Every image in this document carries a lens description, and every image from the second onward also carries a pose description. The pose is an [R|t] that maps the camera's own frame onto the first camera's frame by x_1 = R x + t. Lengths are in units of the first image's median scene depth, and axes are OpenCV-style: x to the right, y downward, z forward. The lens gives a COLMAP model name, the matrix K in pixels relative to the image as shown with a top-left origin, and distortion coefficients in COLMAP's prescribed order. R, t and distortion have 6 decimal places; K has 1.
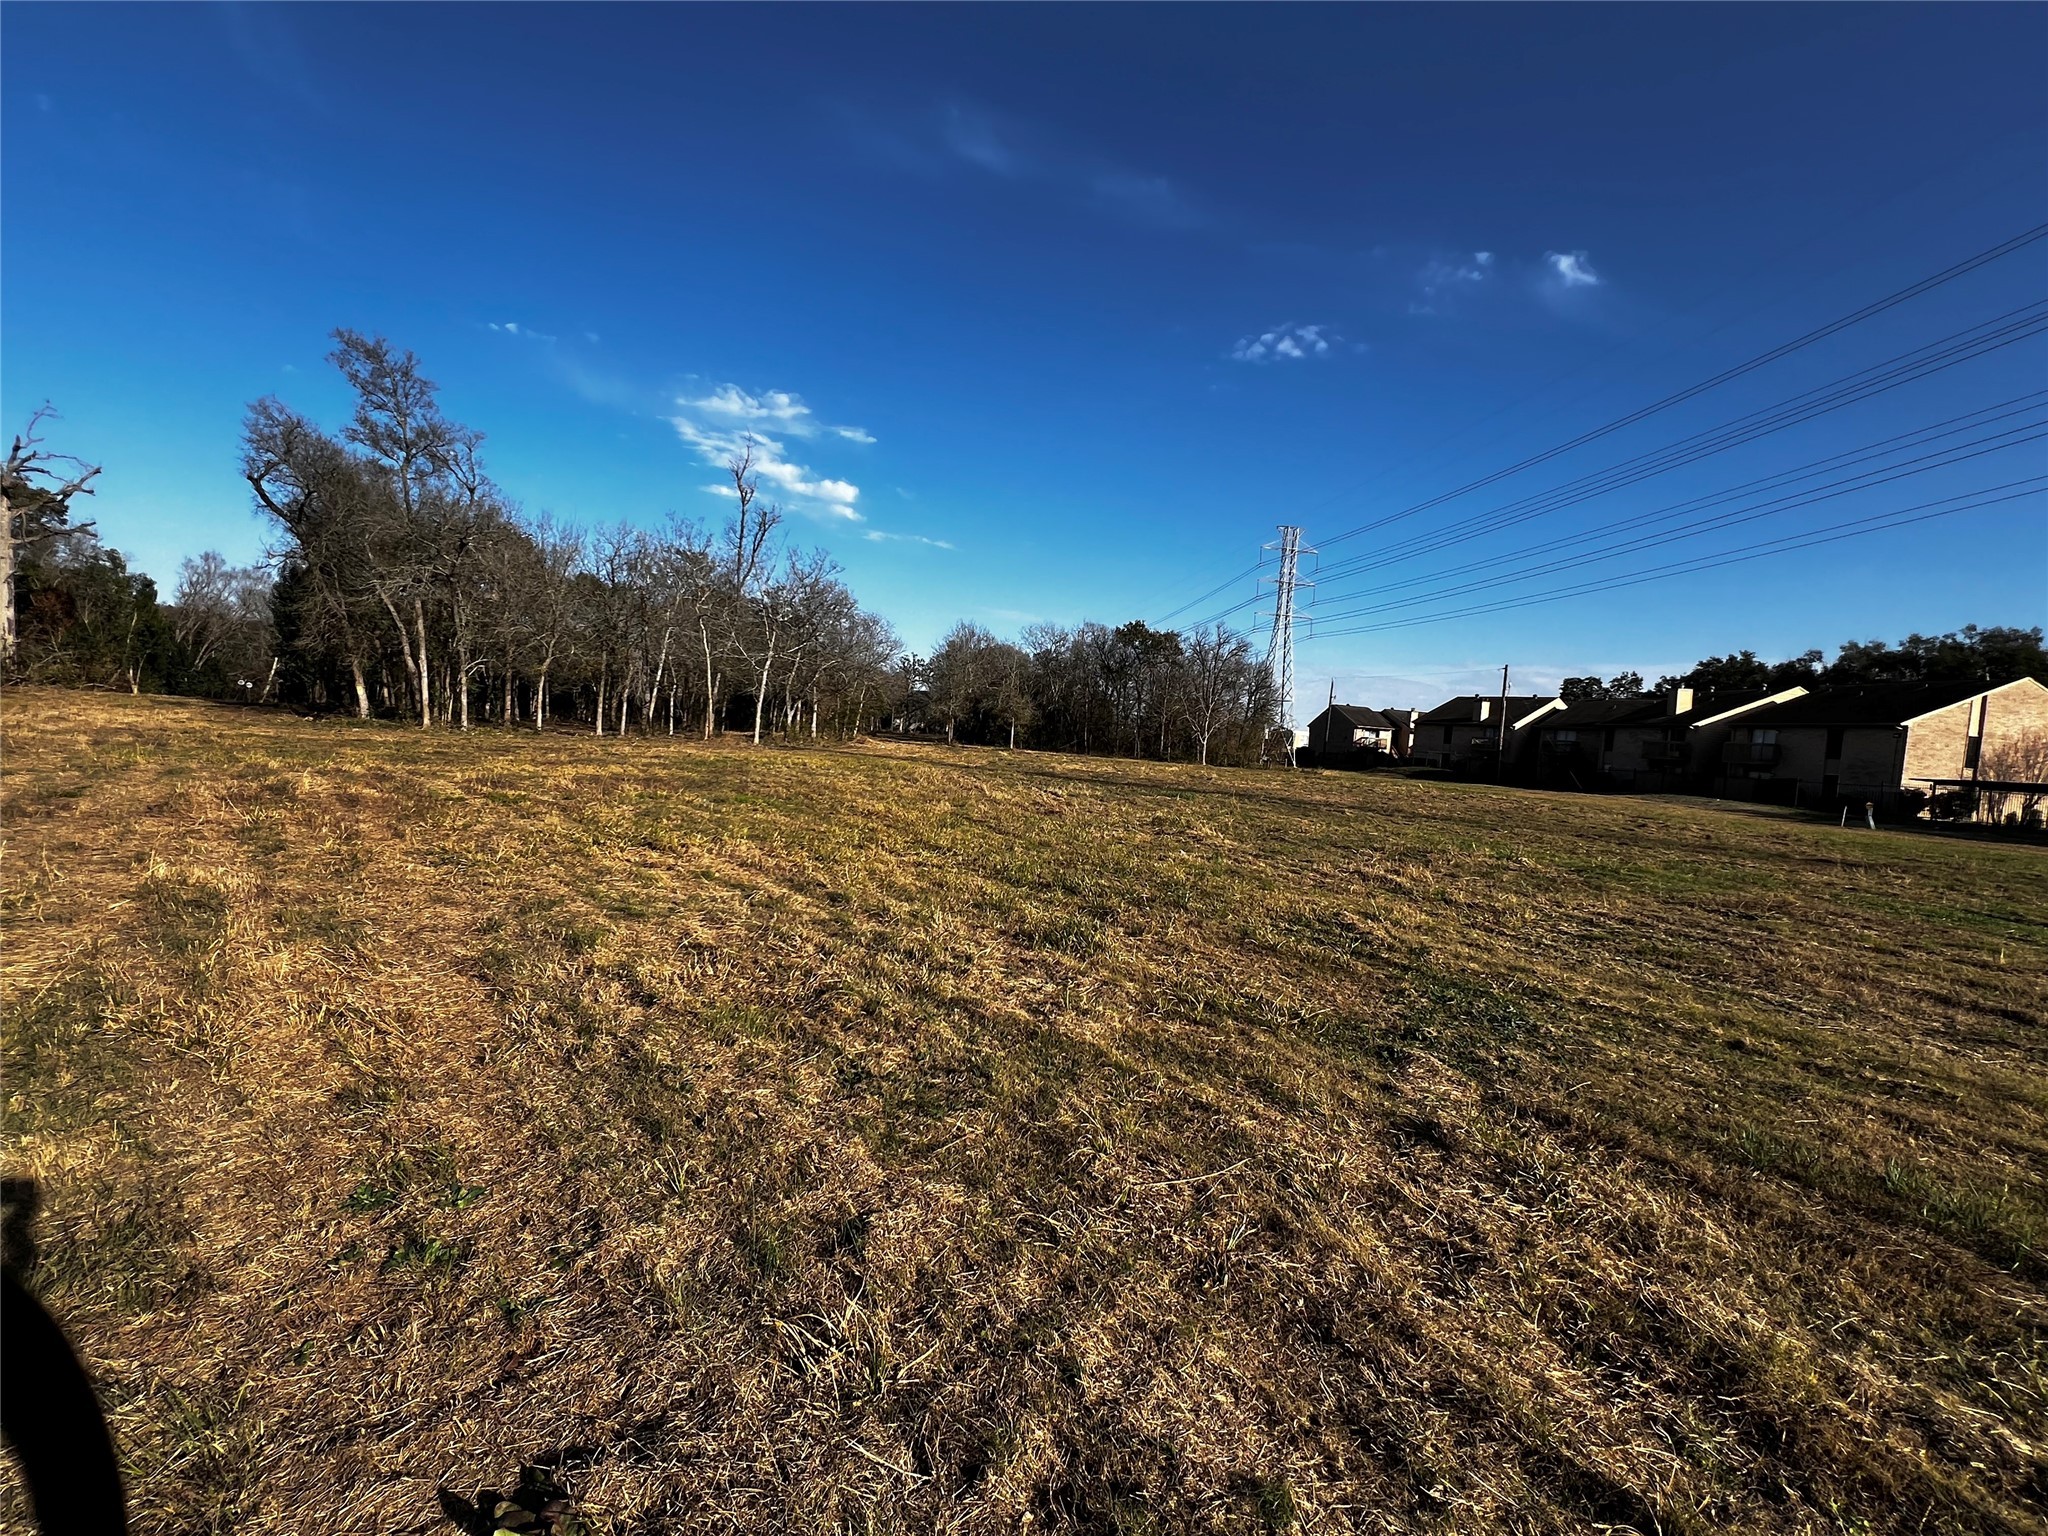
lens RADIAL K [[907.4, 0, 1026.9], [0, 907.4, 769.5], [0, 0, 1]] dist [-0.001354, 0.000306]
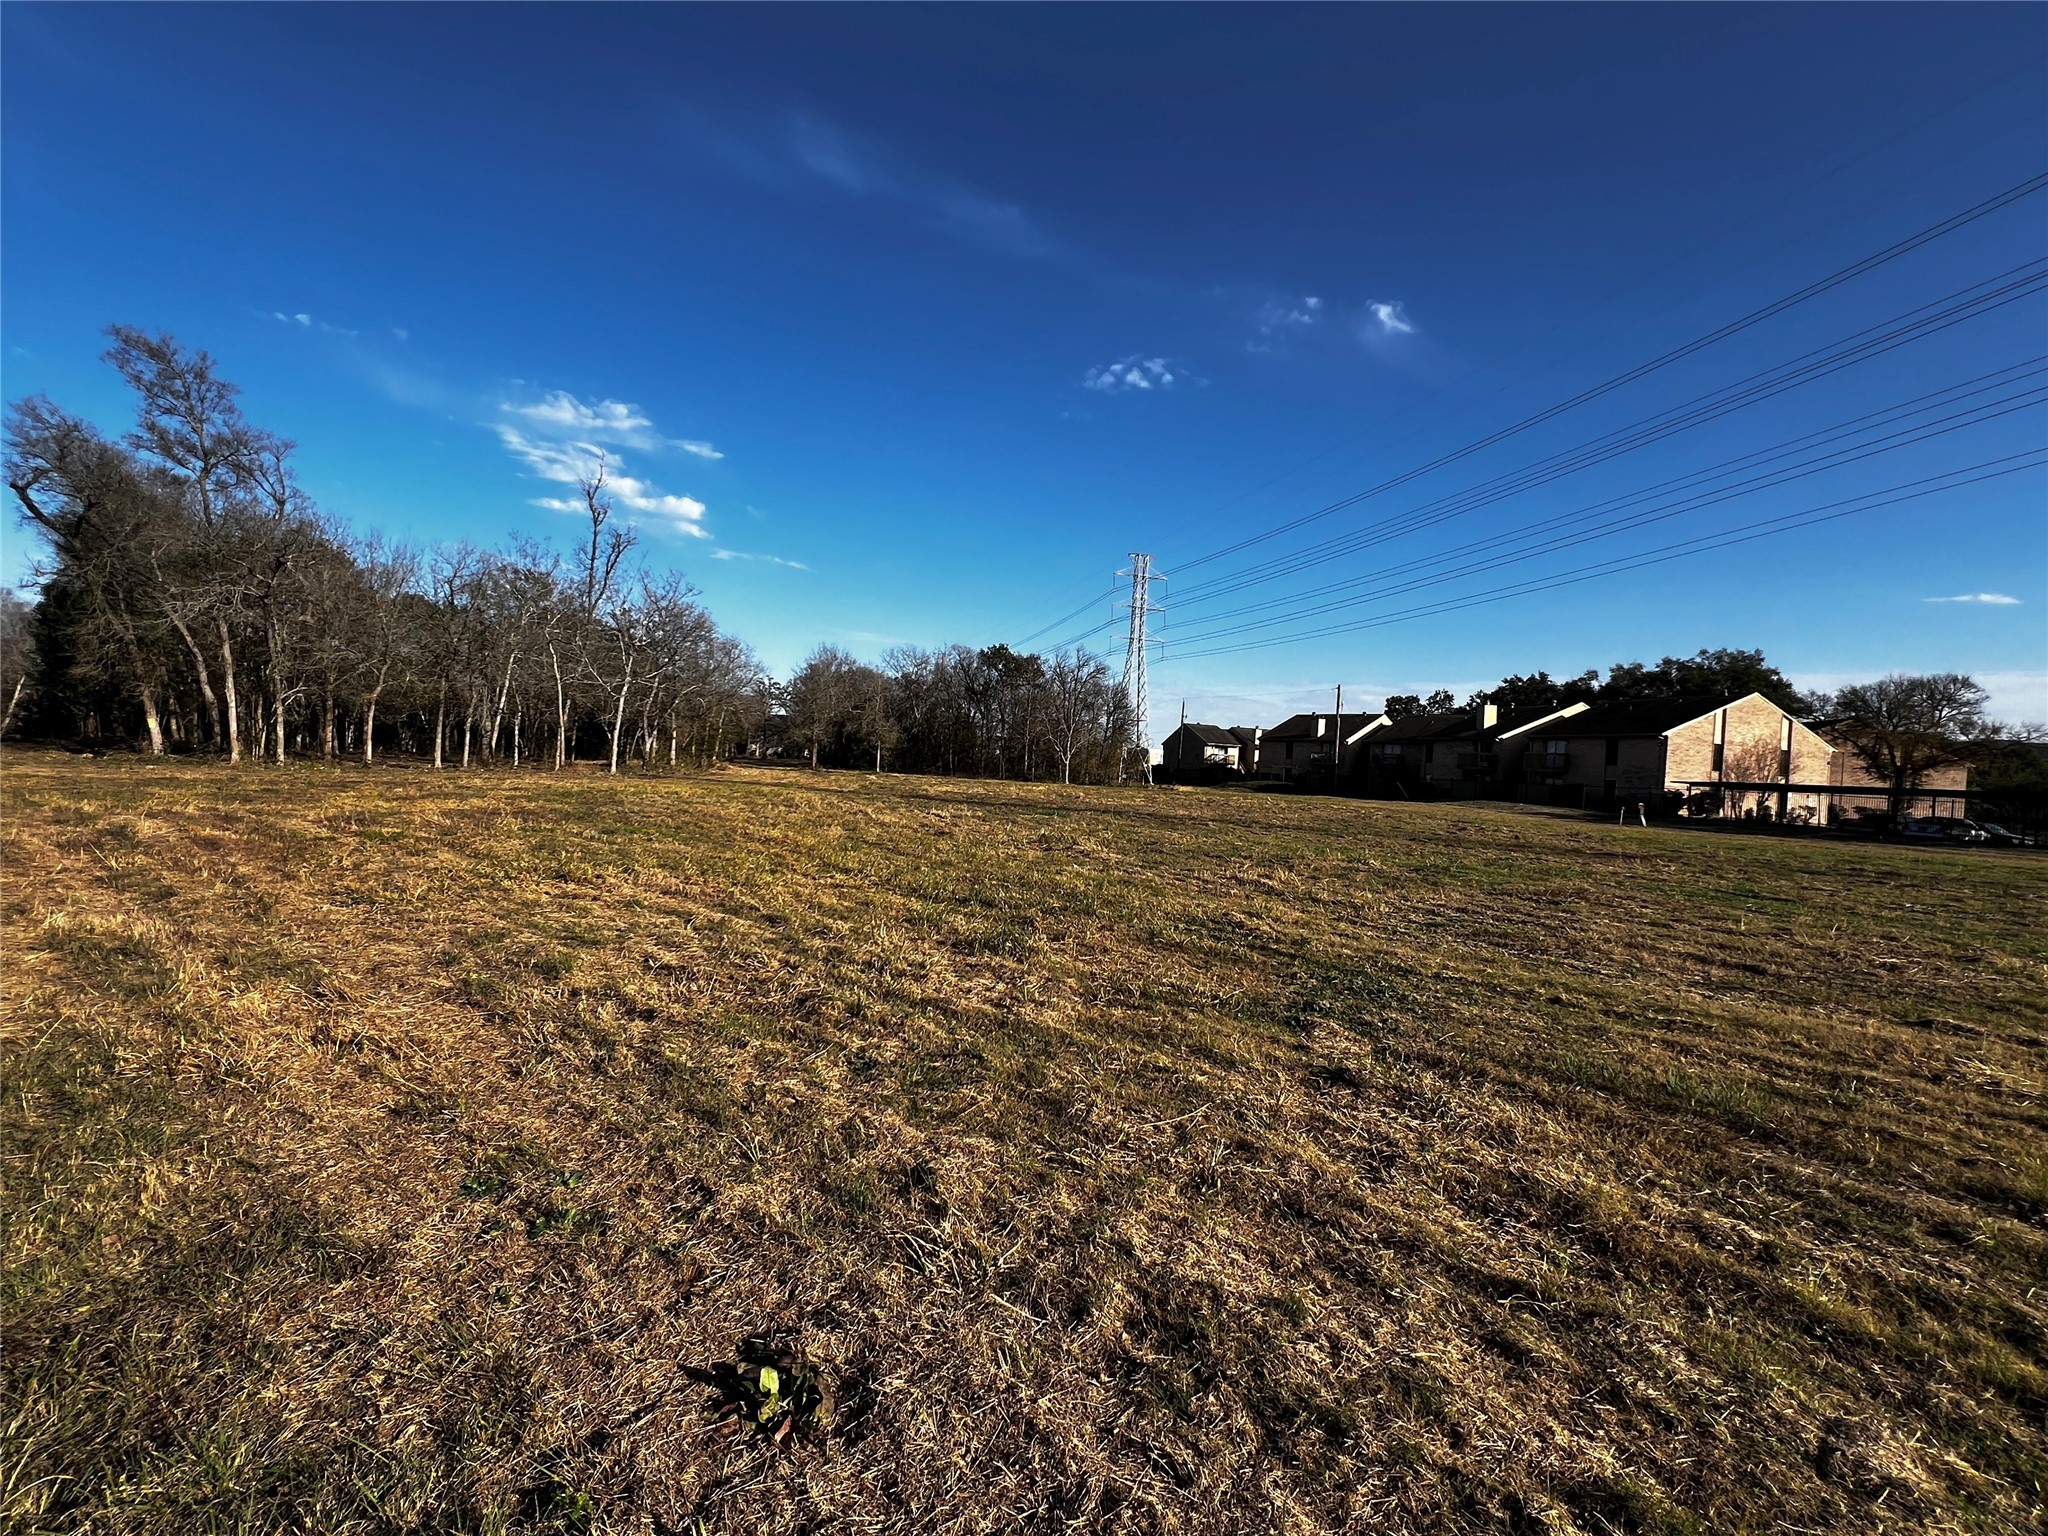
lens RADIAL K [[907.4, 0, 1024.8], [0, 907.4, 775.1], [0, 0, 1]] dist [-0.001354, 0.000306]
pose [[0.988039, -0.021994, 0.152626, -0.018583], [0.024674, 0.999572, -0.015689, -0.000285], [-0.152215, 0.019267, 0.988160, -0.019026]]
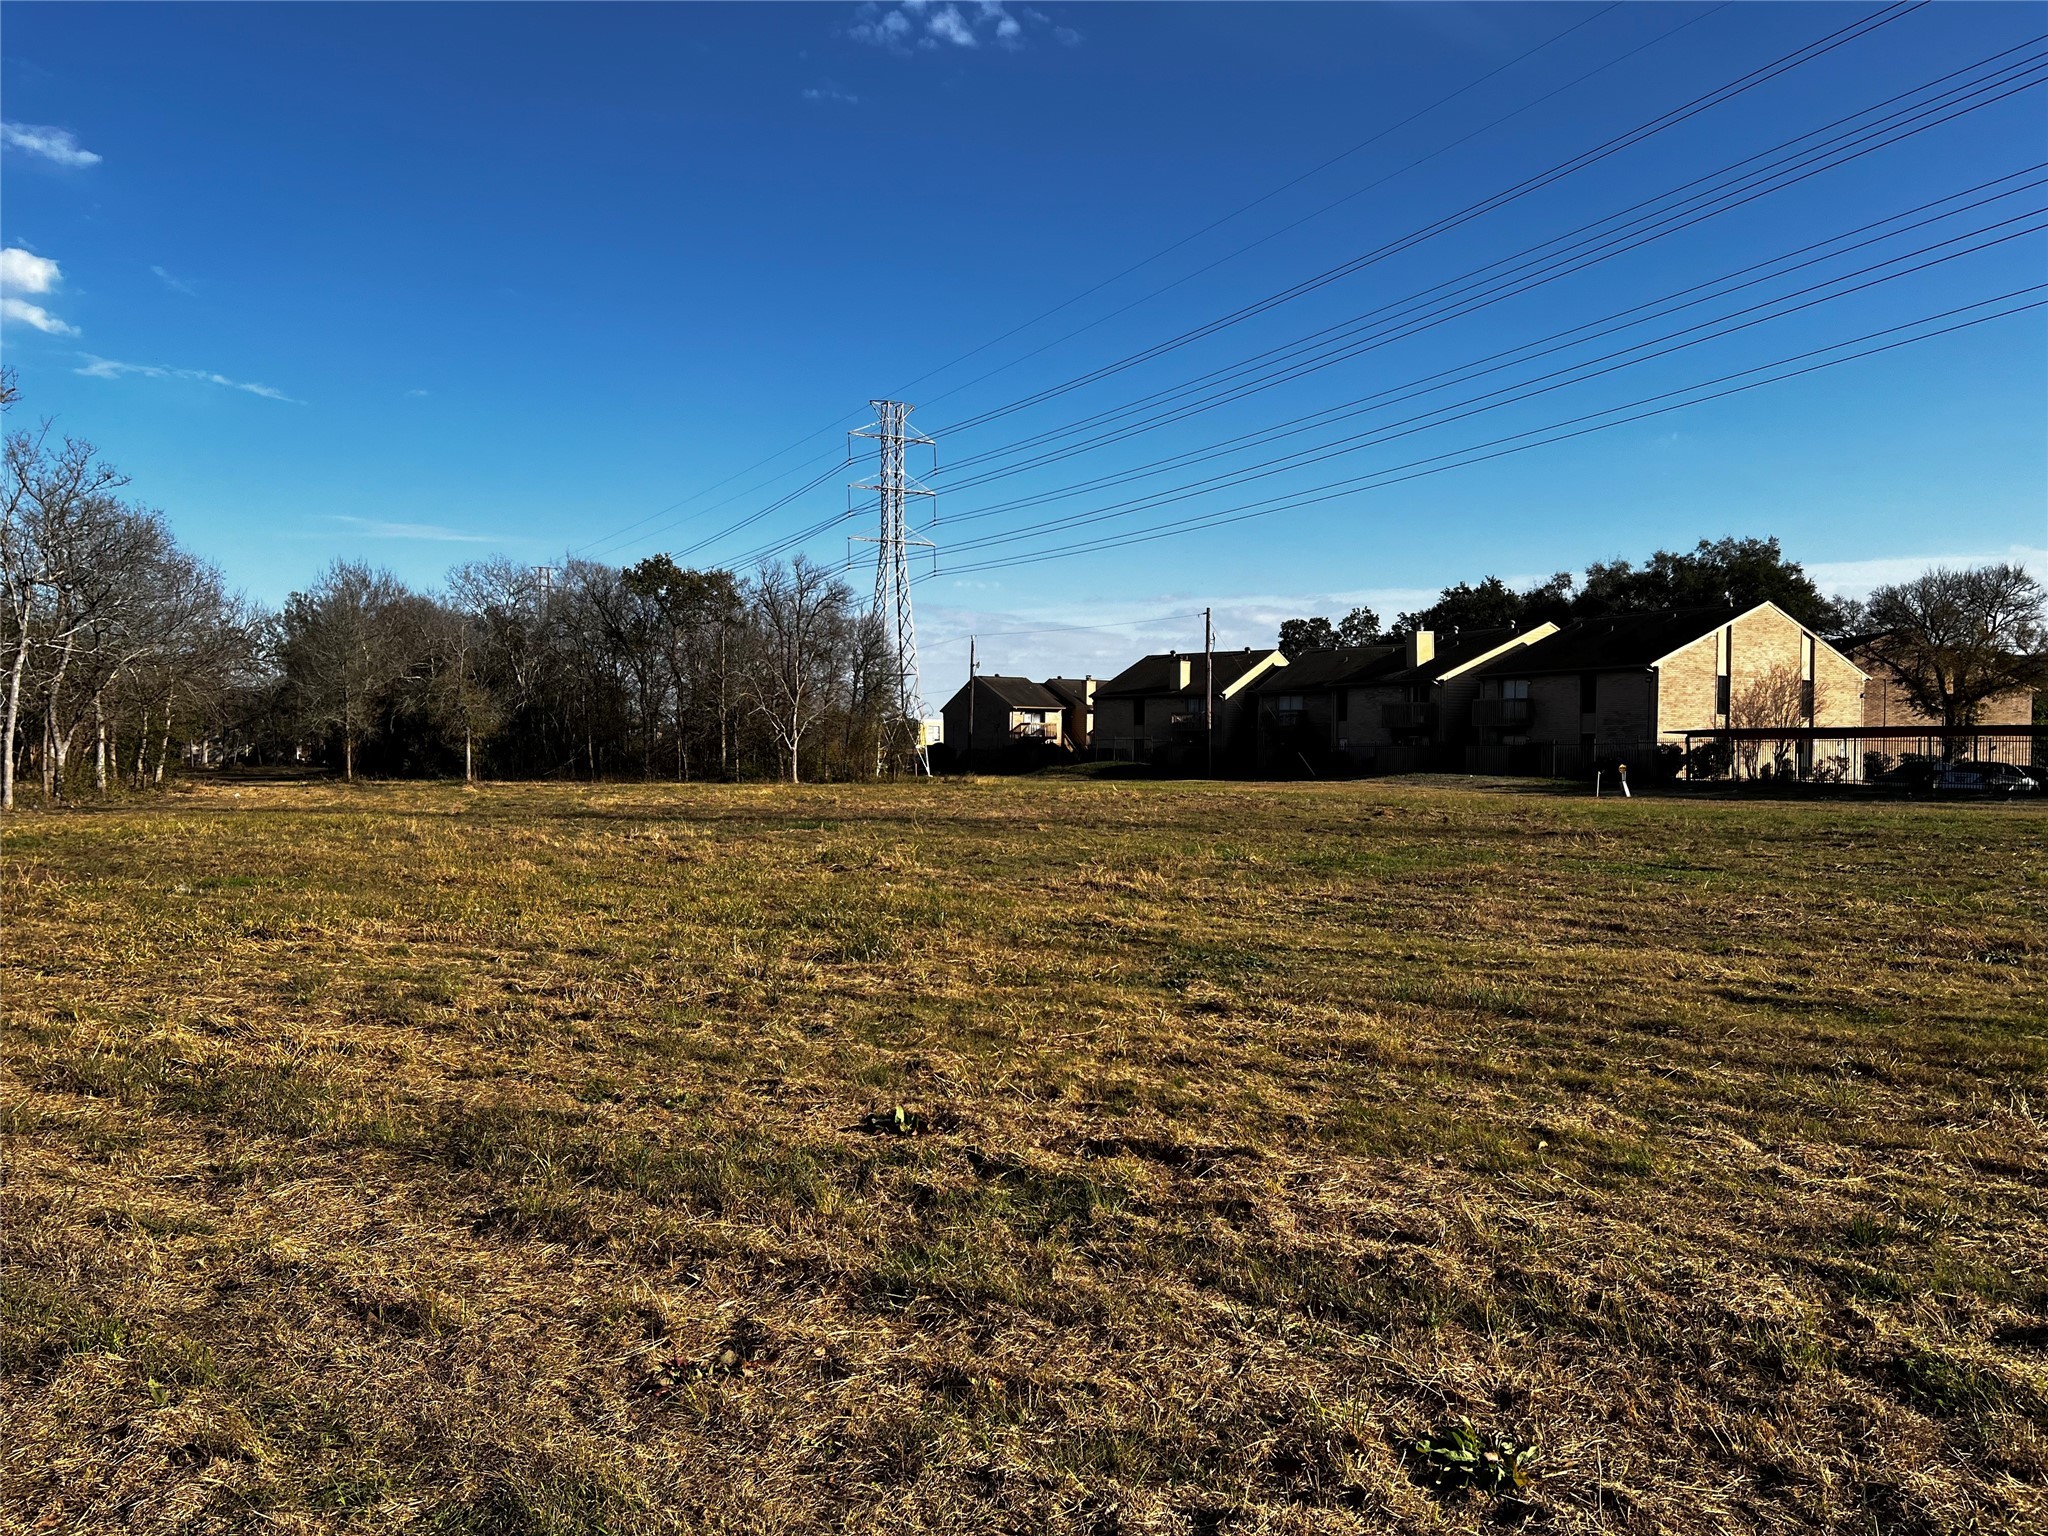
lens RADIAL K [[1549.6, 0, 1034.3], [0, 1549.6, 782.4], [0, 0, 1]] dist [0.081625, -0.098177]
pose [[0.930019, -0.077527, 0.359241, -0.079465], [0.080162, 0.996753, 0.007579, -0.000684], [-0.358662, 0.021749, 0.933214, -0.143066]]
